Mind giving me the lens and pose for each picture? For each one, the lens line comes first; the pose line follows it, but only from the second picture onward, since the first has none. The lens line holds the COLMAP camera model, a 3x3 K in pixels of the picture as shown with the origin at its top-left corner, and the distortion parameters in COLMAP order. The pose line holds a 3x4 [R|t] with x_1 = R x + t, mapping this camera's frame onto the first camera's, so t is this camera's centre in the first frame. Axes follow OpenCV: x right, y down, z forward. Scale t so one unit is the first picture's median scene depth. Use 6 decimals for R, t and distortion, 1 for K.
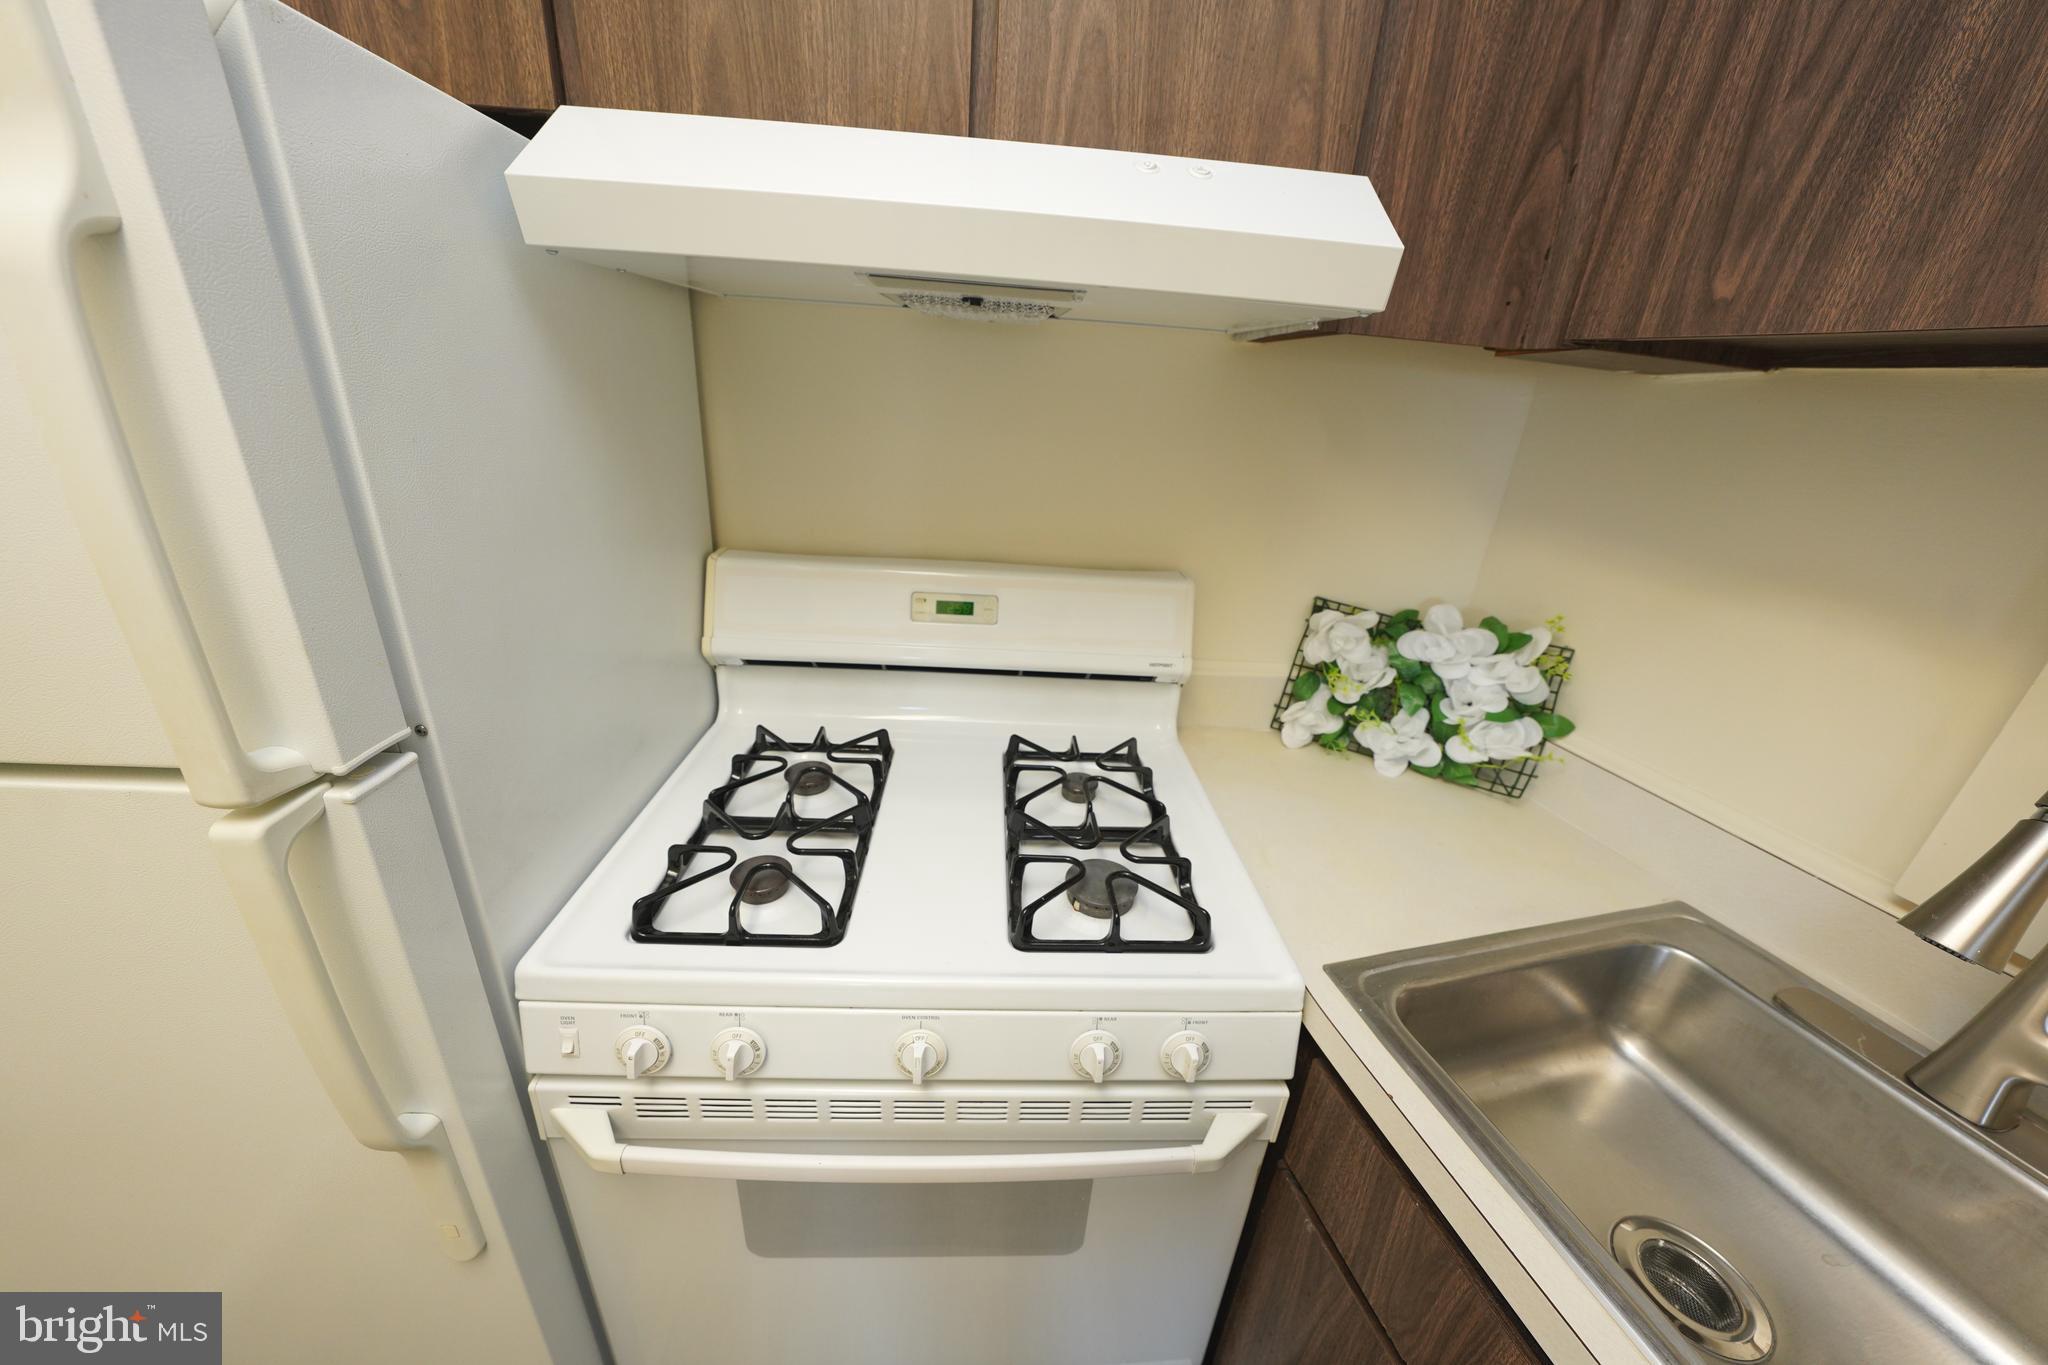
lens RADIAL K [[718.1, 0, 1024.0], [0, 718.1, 682.5], [0, 0, 1]] dist [-0.034775, 0.006966]
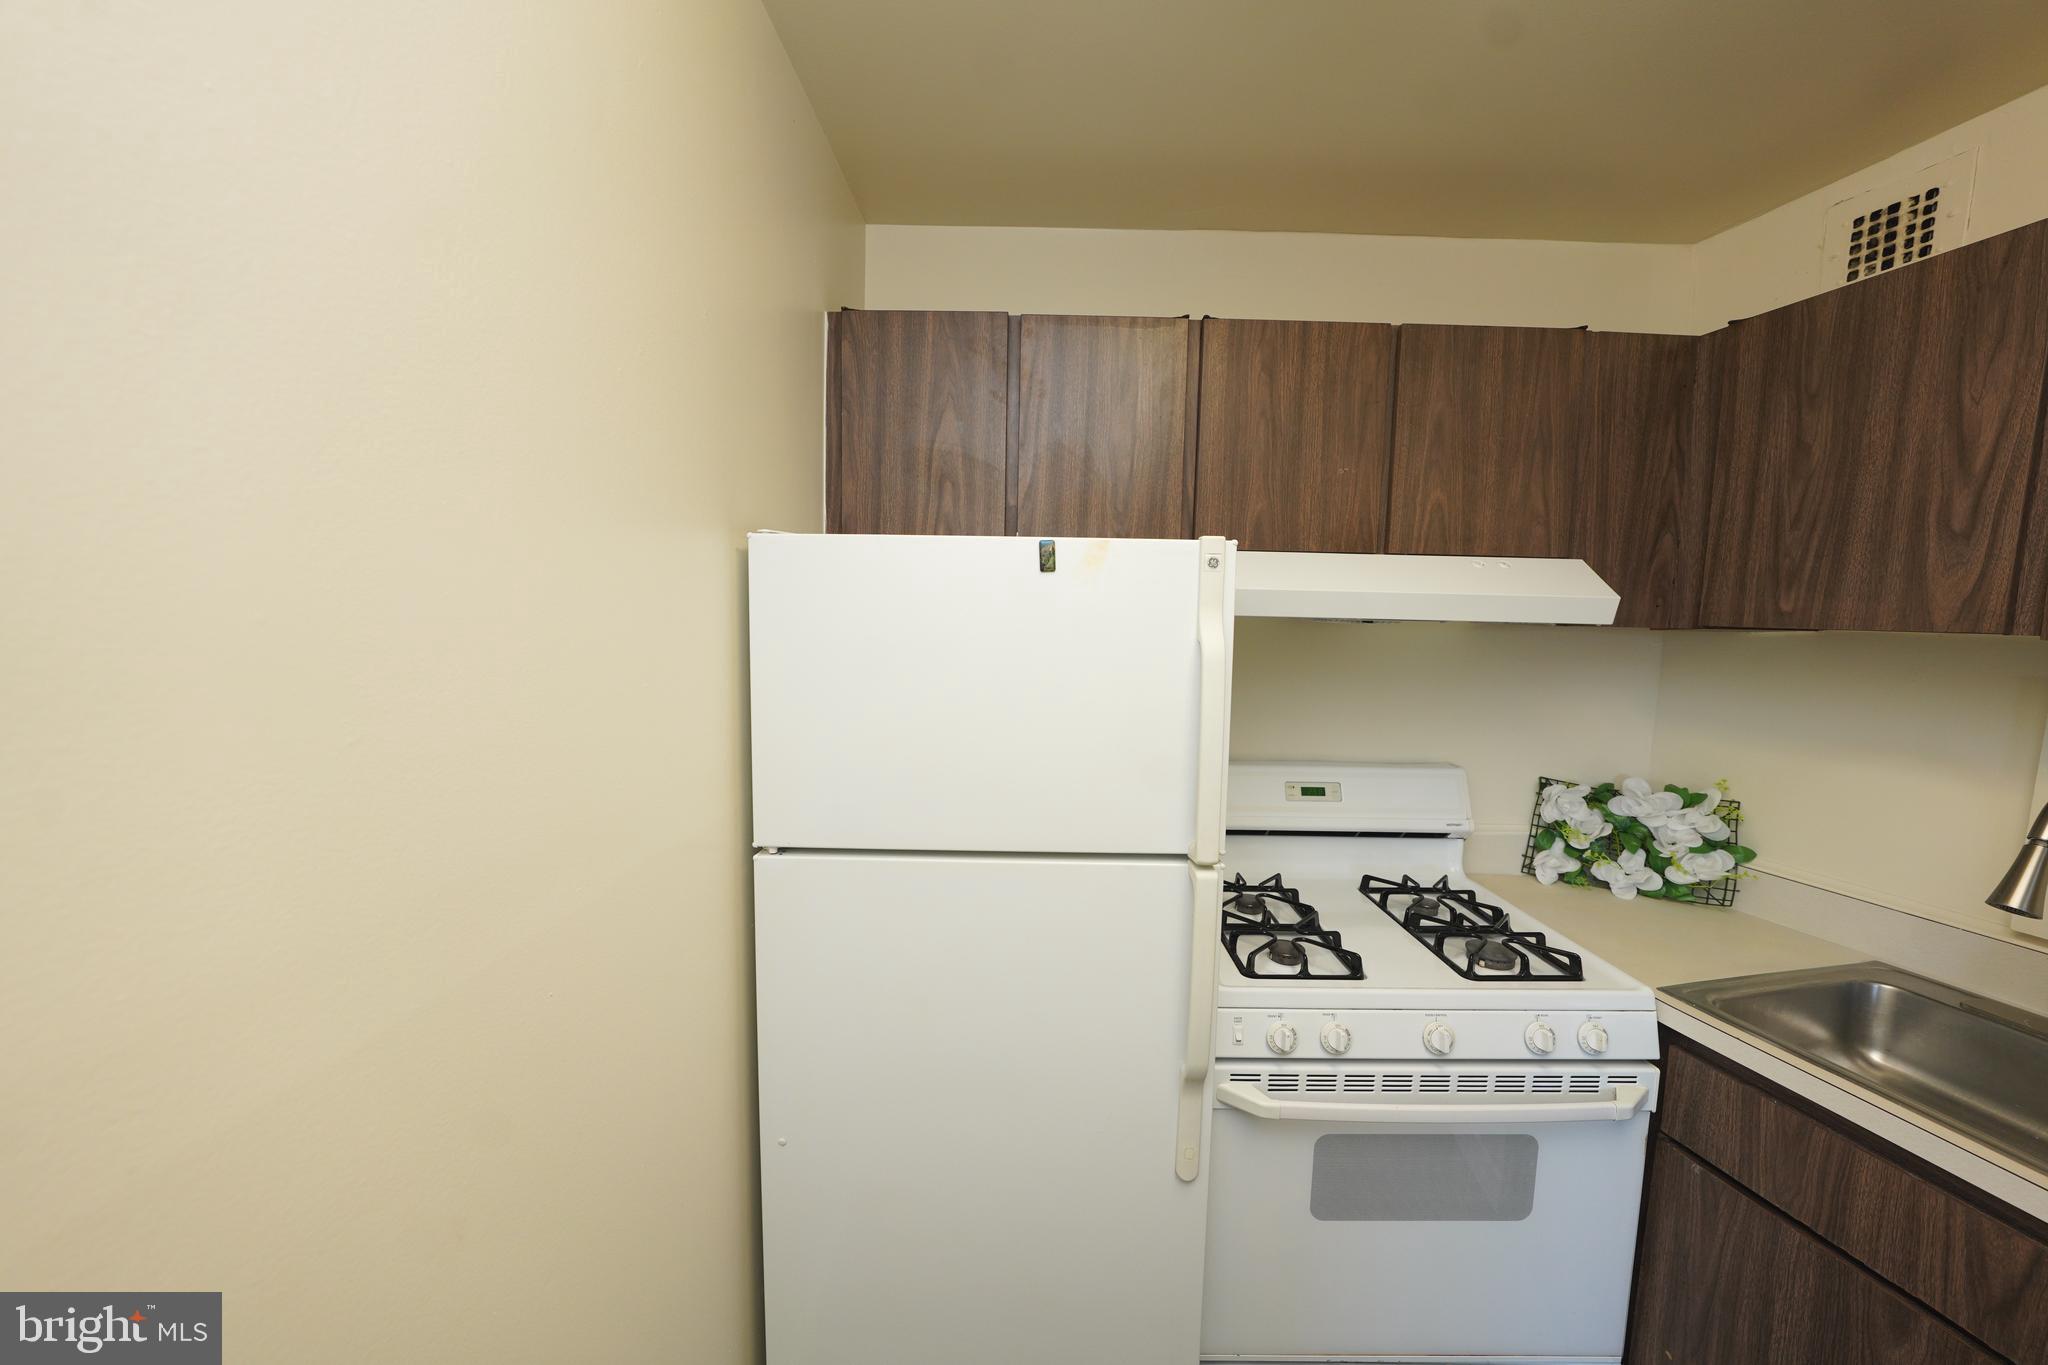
lens RADIAL K [[718.1, 0, 1024.0], [0, 718.1, 682.5], [0, 0, 1]] dist [-0.034775, 0.006966]
pose [[0.997300, -0.040807, -0.061052, -0.618542], [0.020706, 0.953920, -0.299347, 0.119558], [0.070454, 0.297274, 0.952189, -0.579008]]
